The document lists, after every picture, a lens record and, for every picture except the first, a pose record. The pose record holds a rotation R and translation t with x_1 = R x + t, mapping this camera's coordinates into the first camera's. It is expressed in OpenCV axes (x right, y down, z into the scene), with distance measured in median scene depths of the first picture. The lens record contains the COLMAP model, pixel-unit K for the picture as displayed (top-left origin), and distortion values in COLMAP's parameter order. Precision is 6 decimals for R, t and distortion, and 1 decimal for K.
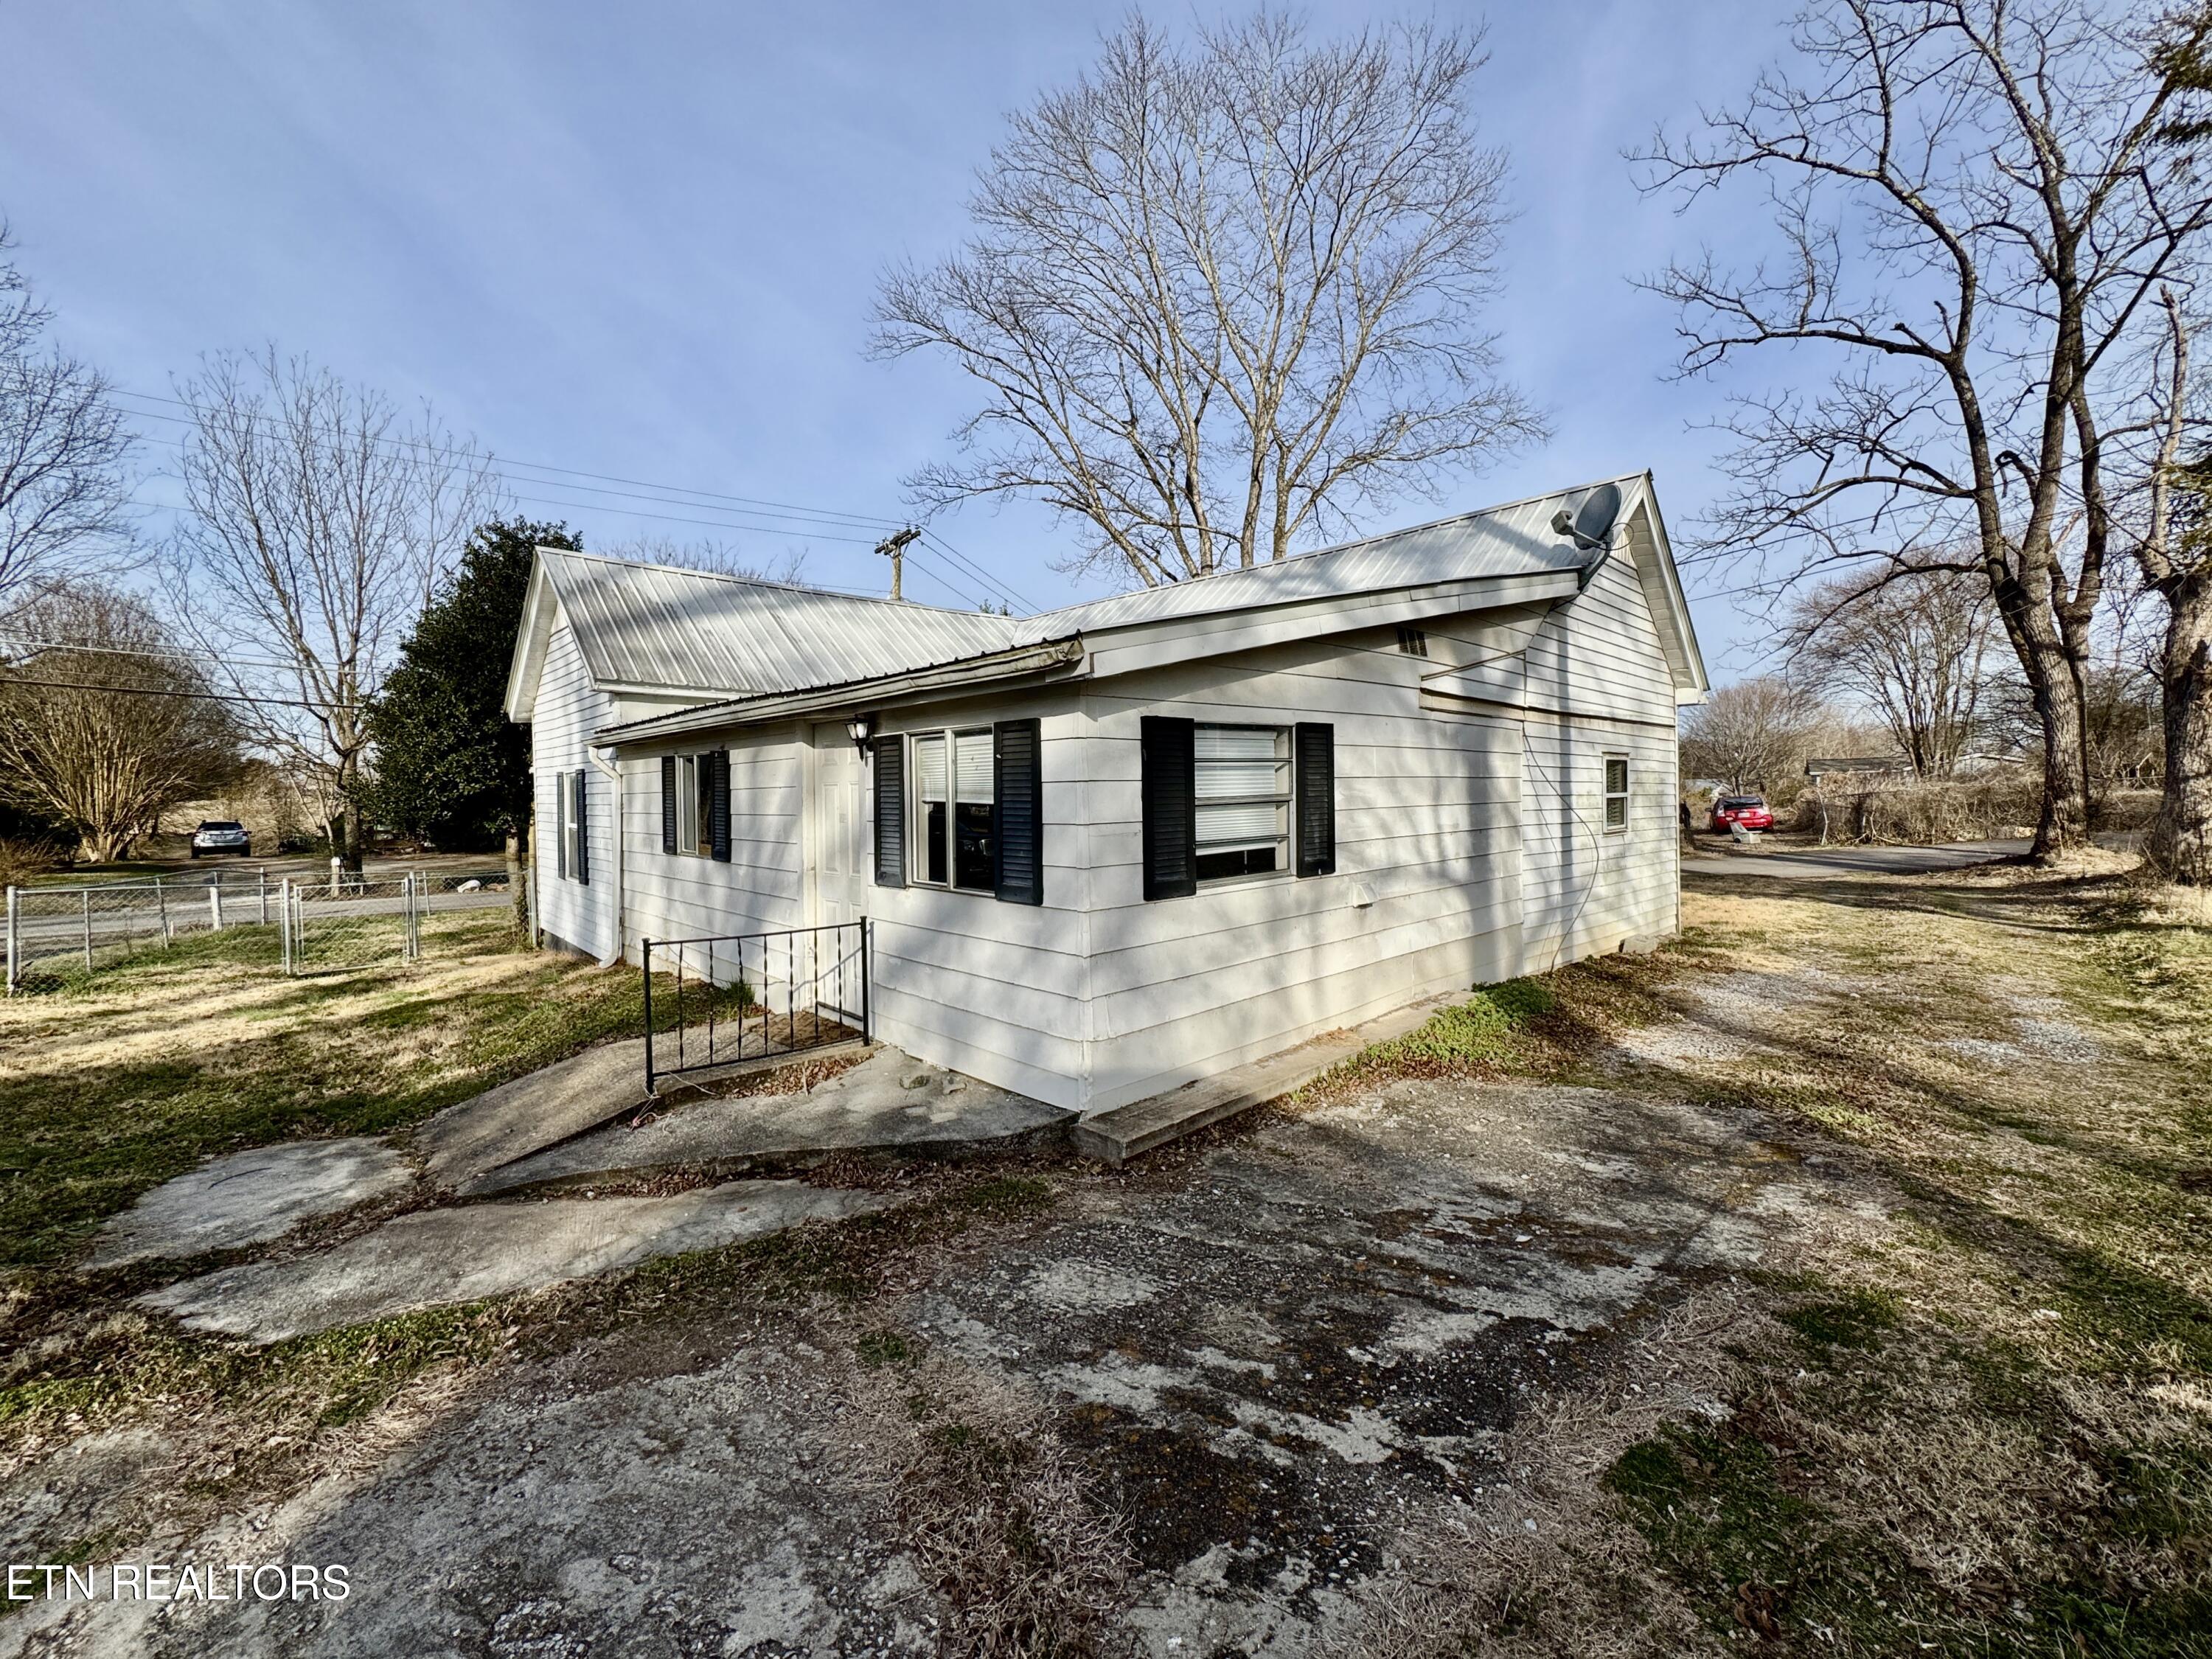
lens RADIAL K [[867.5, 0, 1112.7], [0, 867.5, 826.5], [0, 0, 1]] dist [-0.000054, 0.000066]
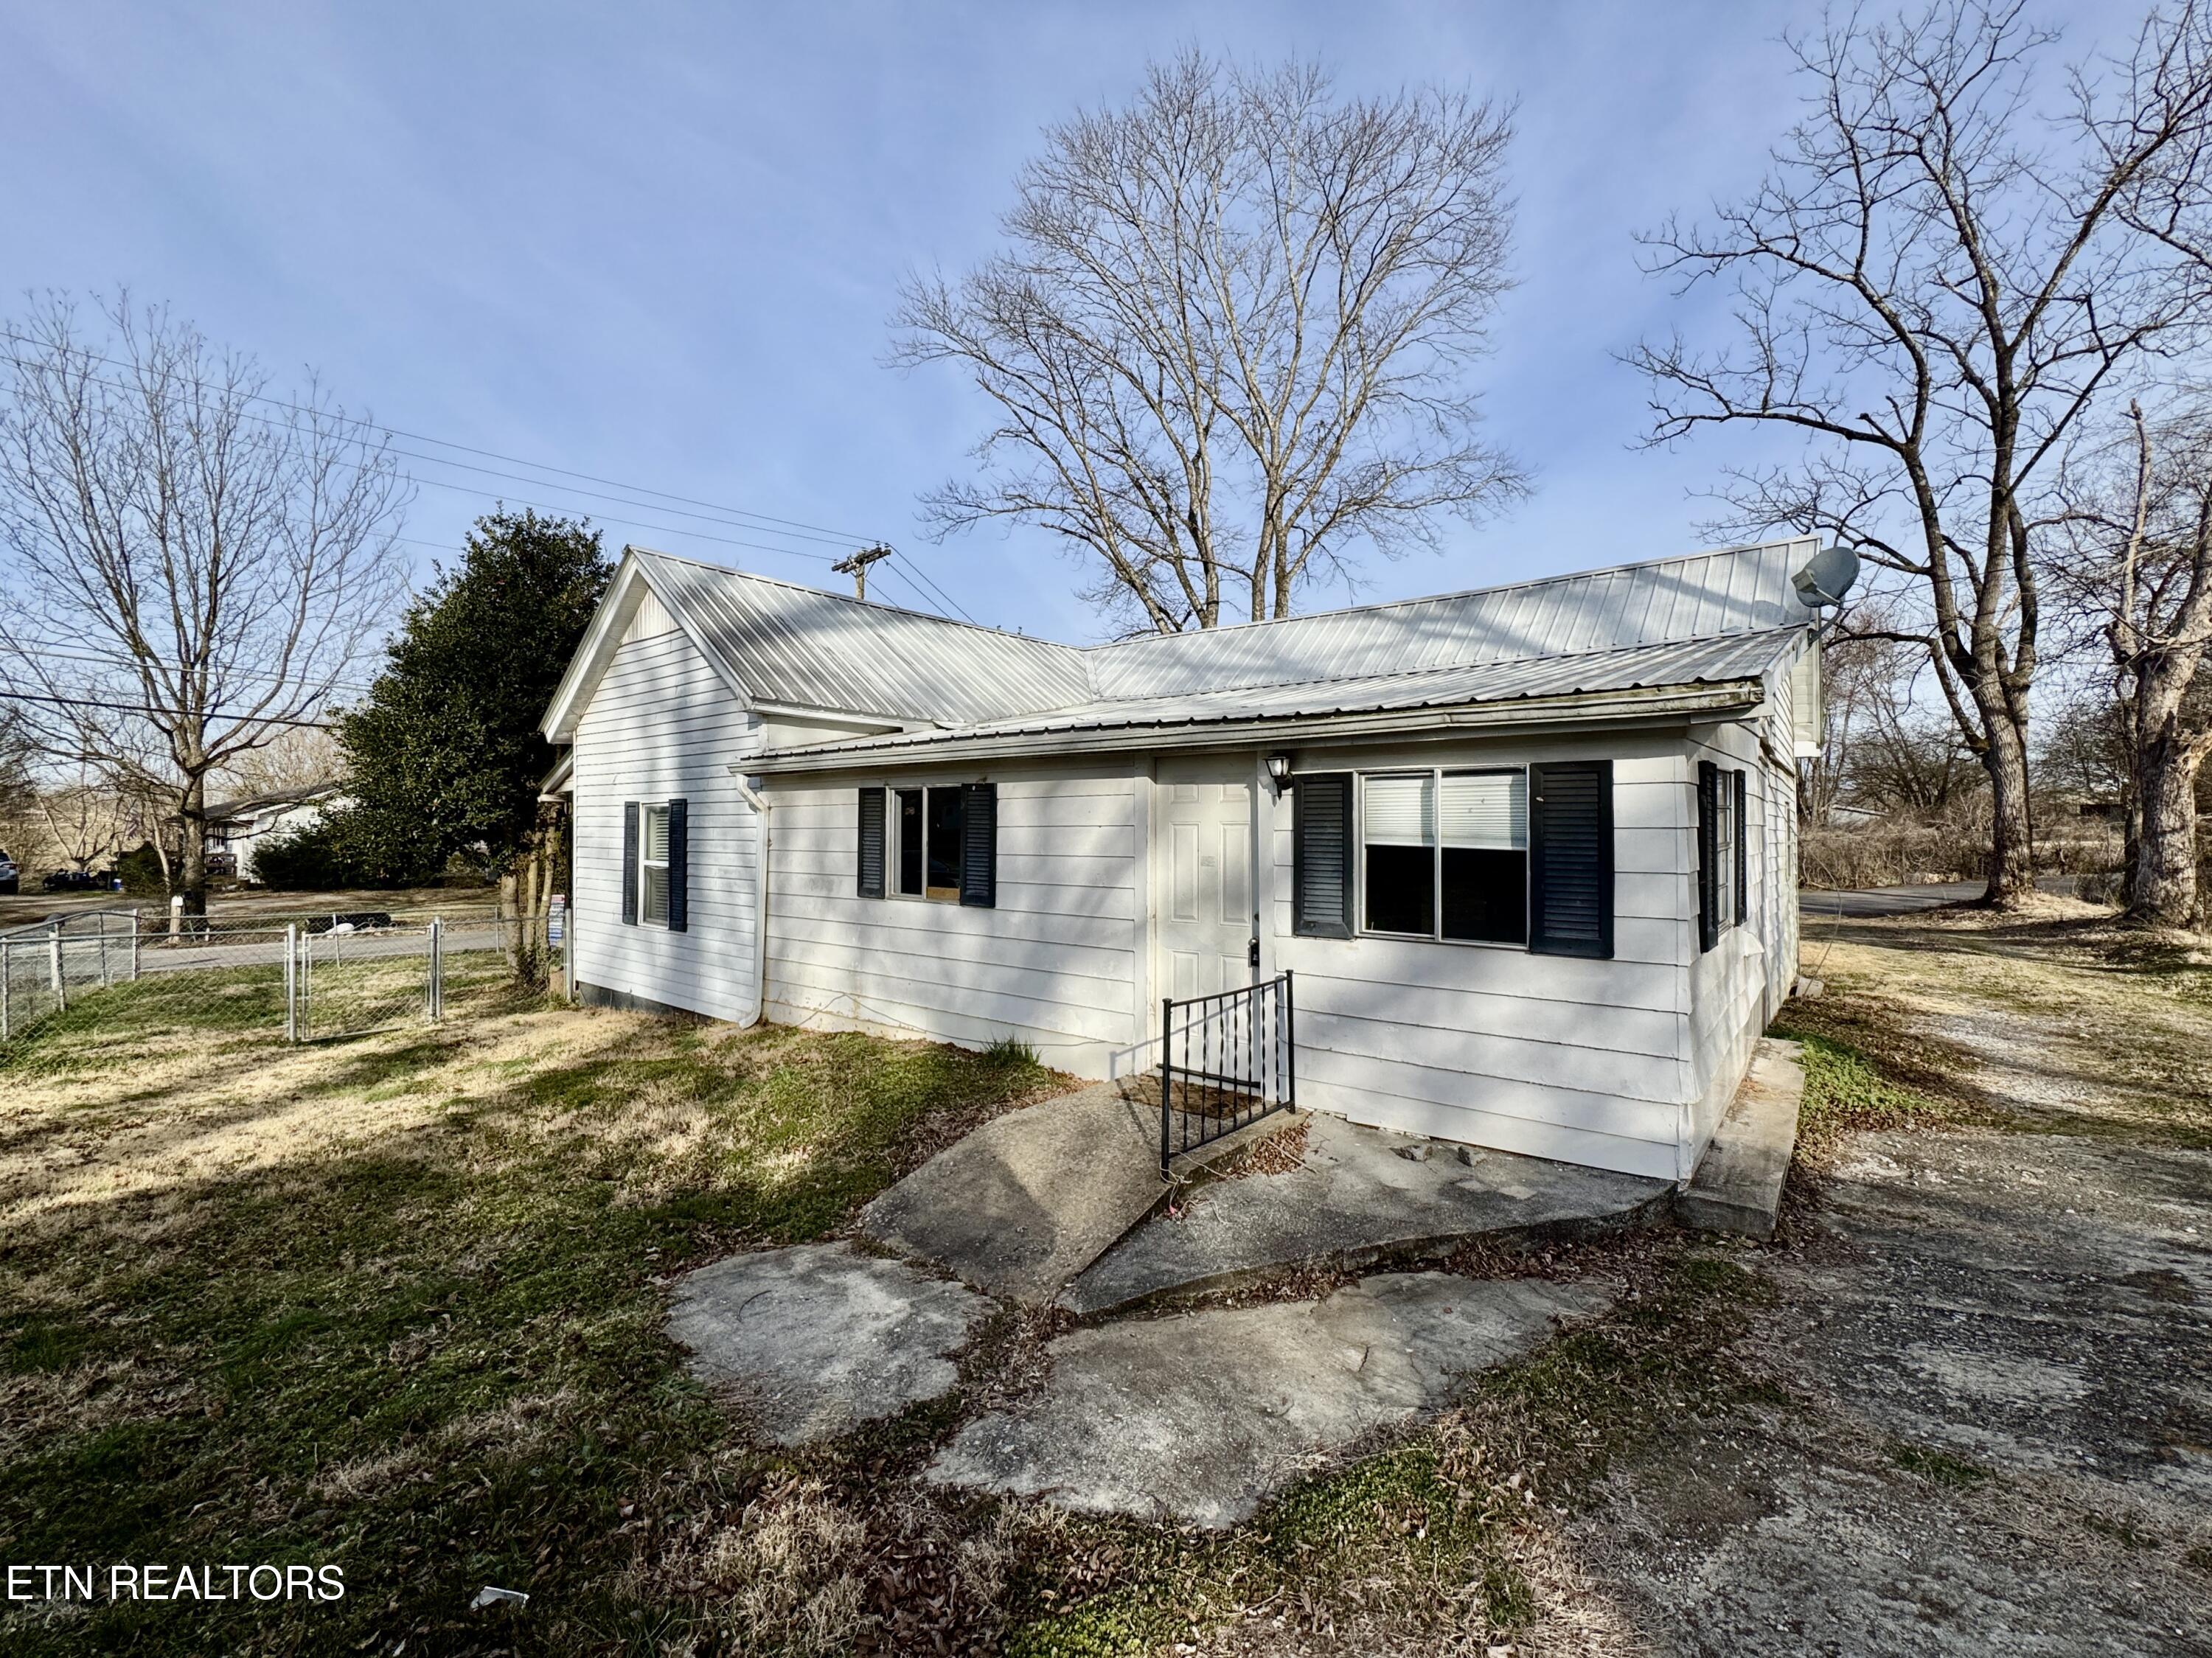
lens RADIAL K [[896.1, 0, 1114.3], [0, 896.1, 835.2], [0, 0, 1]] dist [0.000468, -0.000248]
pose [[0.990511, 0.012642, 0.136849, -0.351709], [-0.008068, 0.999392, -0.033924, -0.002782], [-0.137195, 0.032498, 0.990011, 0.050981]]
